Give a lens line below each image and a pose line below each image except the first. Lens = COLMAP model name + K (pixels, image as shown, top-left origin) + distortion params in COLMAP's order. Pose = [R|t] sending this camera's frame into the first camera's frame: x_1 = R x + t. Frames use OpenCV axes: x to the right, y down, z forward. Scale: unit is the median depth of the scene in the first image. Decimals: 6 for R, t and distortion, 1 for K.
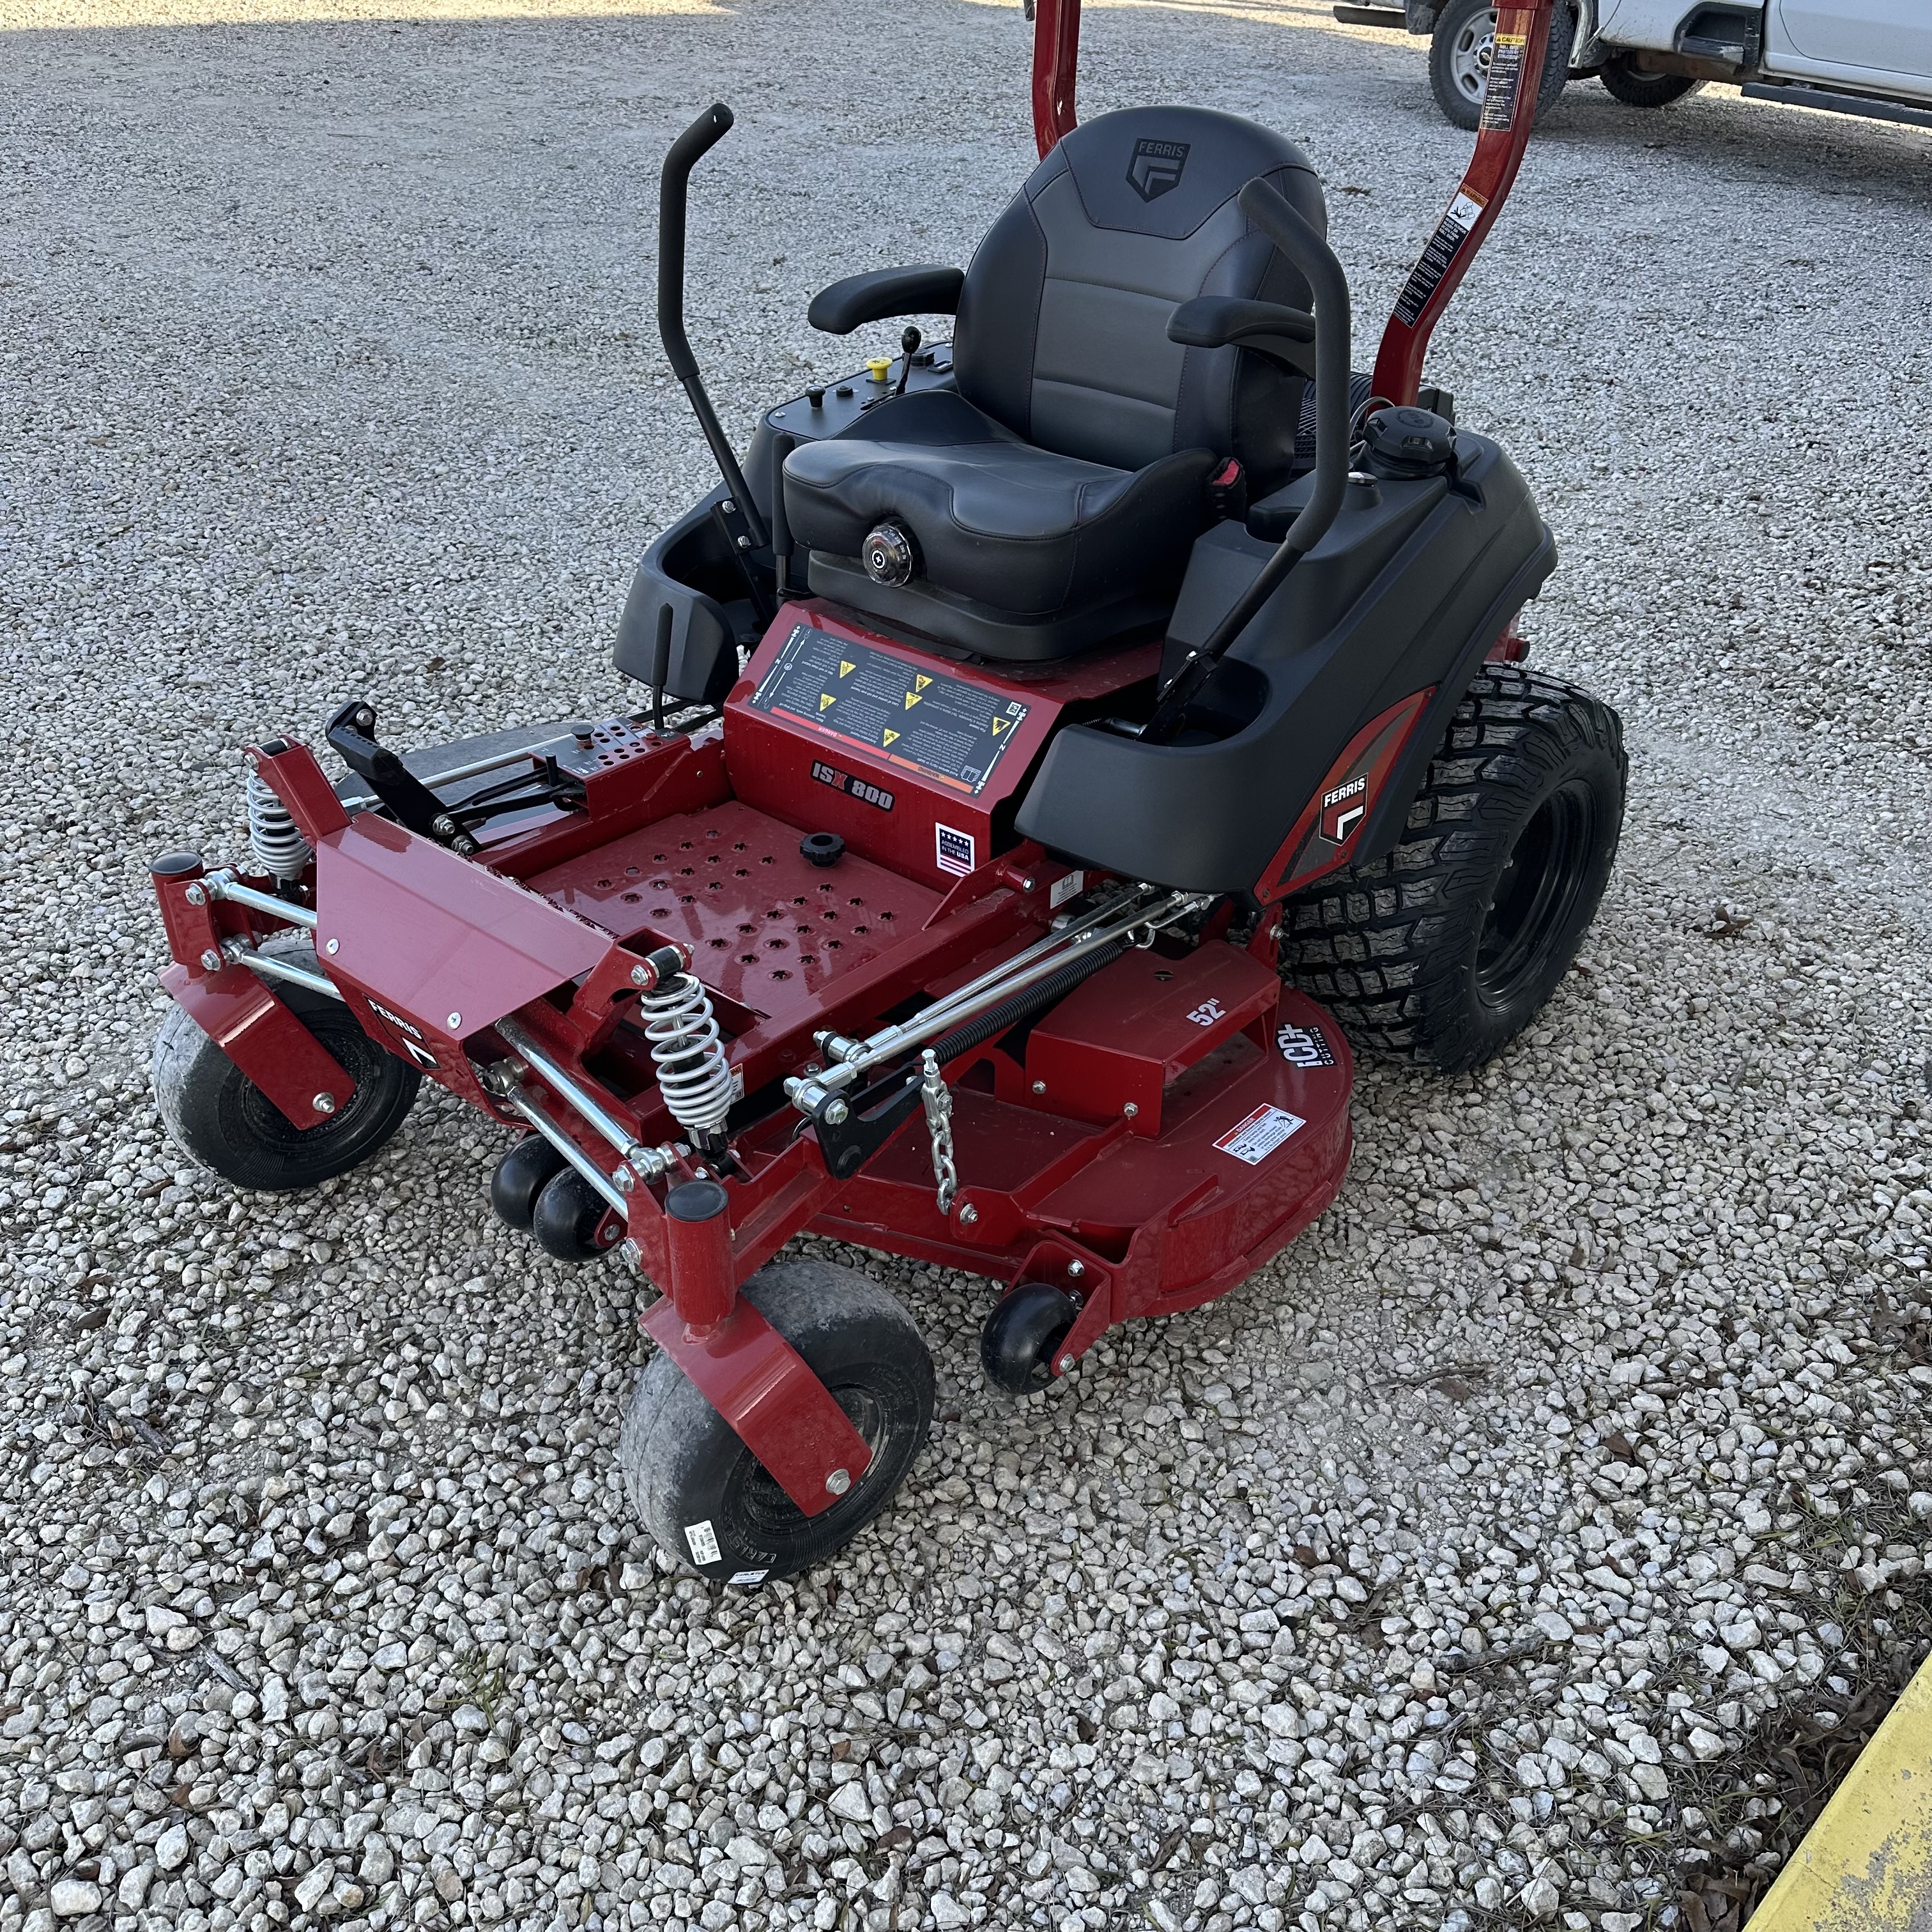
lens RADIAL K [[1835.2, 0, 966.0], [0, 1835.2, 966.0], [0, 0, 1]] dist [0.016038, -0.012515]
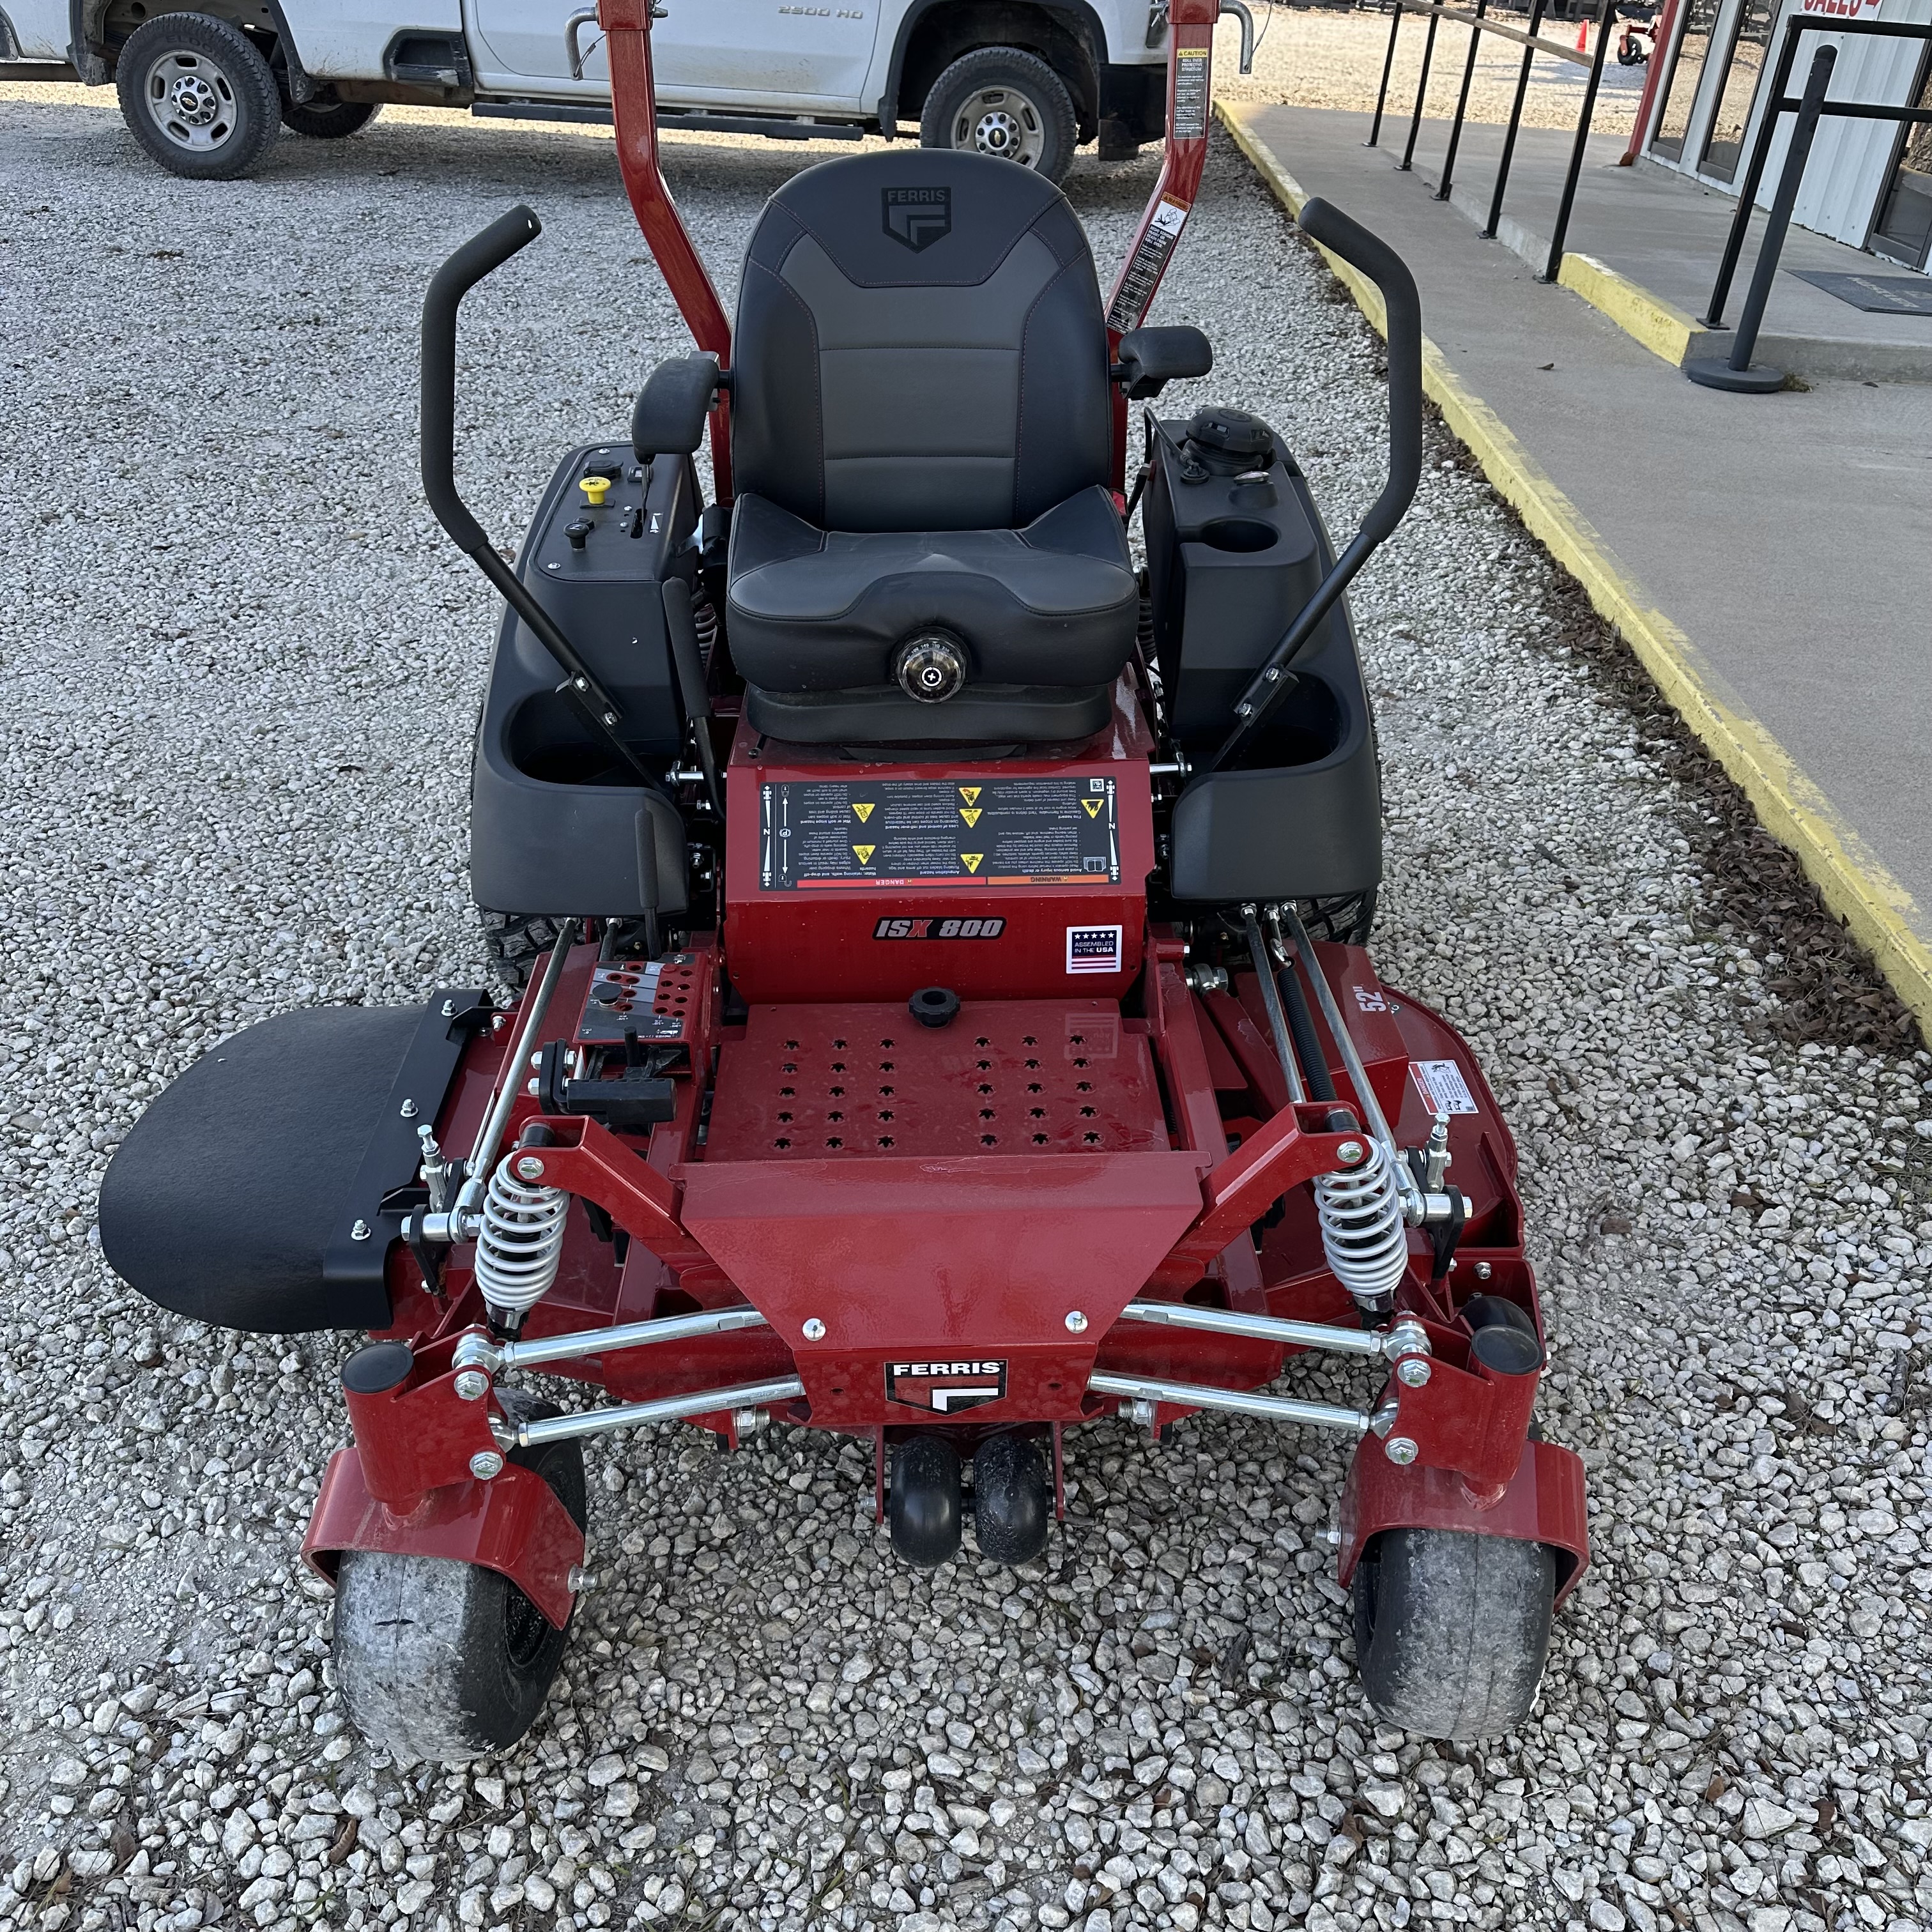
lens RADIAL K [[1847.6, 0, 958.1], [0, 1847.6, 947.6], [0, 0, 1]] dist [0.015777, -0.022360]
pose [[0.727972, -0.358639, 0.584325, -0.611296], [0.371901, 0.922551, 0.102904, -0.187738], [-0.575975, 0.142400, 0.804969, 0.291460]]
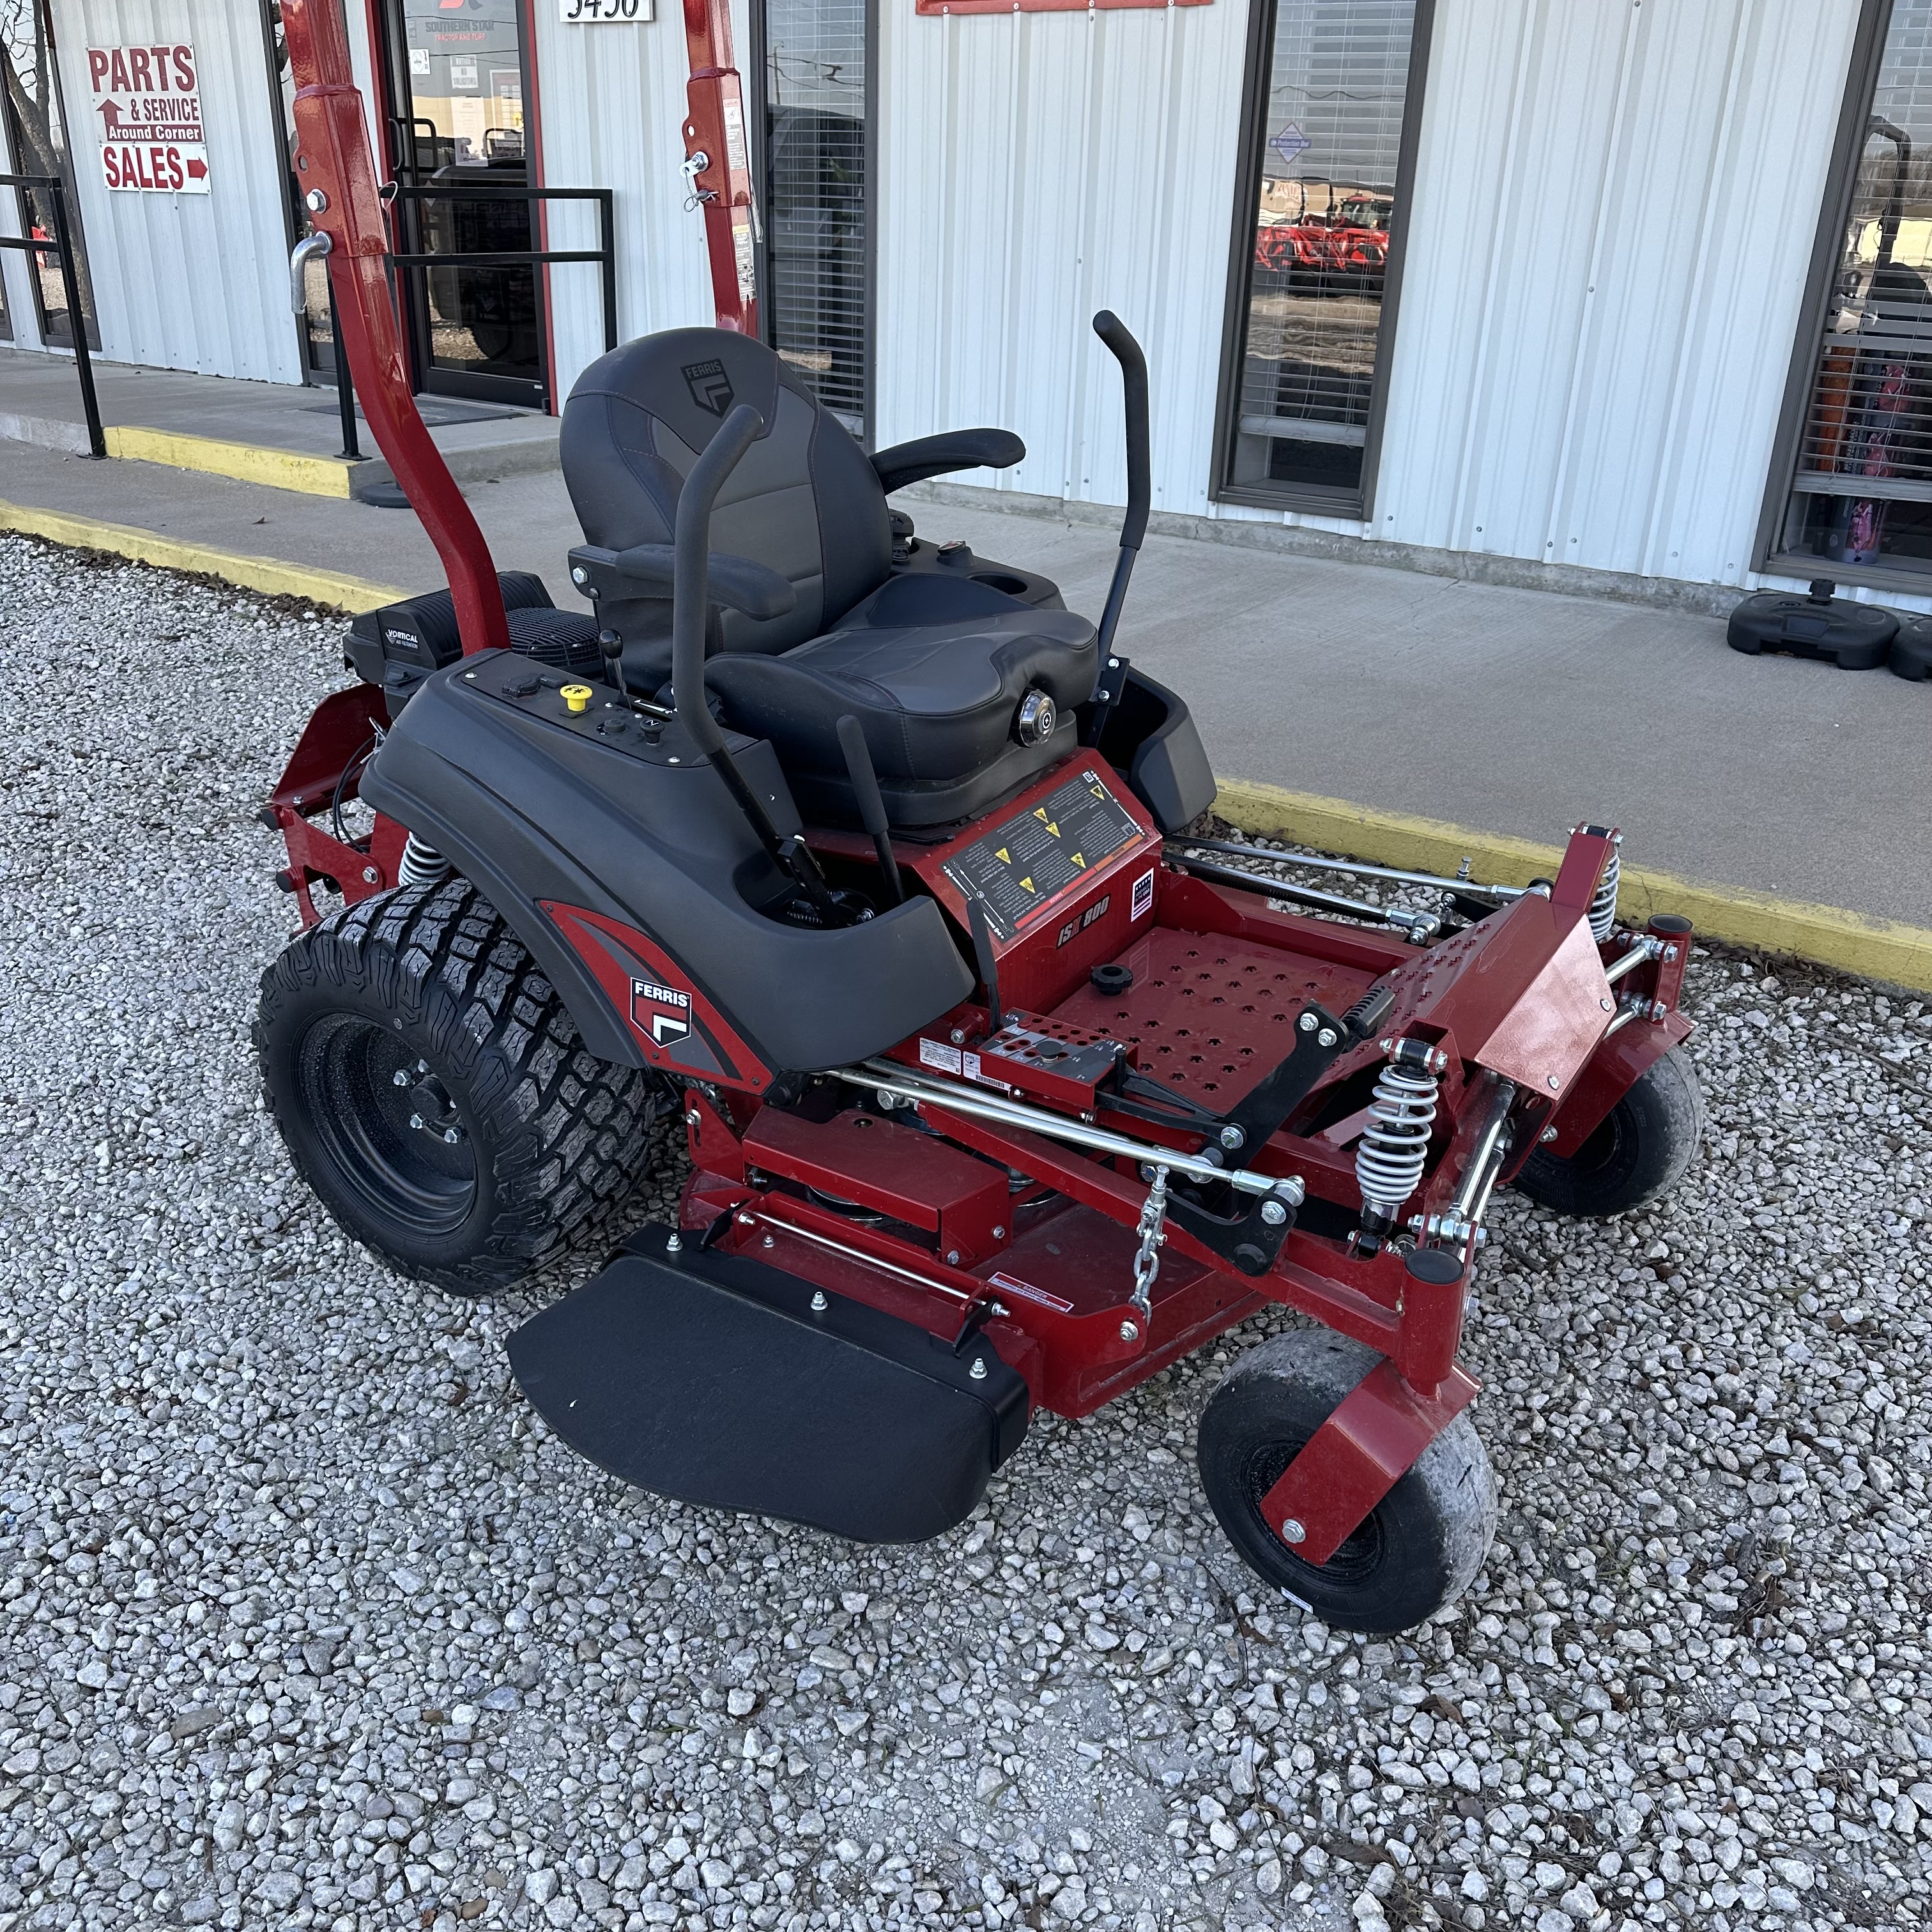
lens RADIAL K [[1841.8, 0, 962.3], [0, 1841.8, 893.6], [0, 0, 1]] dist [0.000096, -0.002523]
pose [[-0.156302, -0.428505, 0.889917, -1.059989], [0.532764, 0.722107, 0.441275, -0.657896], [-0.831704, 0.543088, 0.115425, 0.974533]]
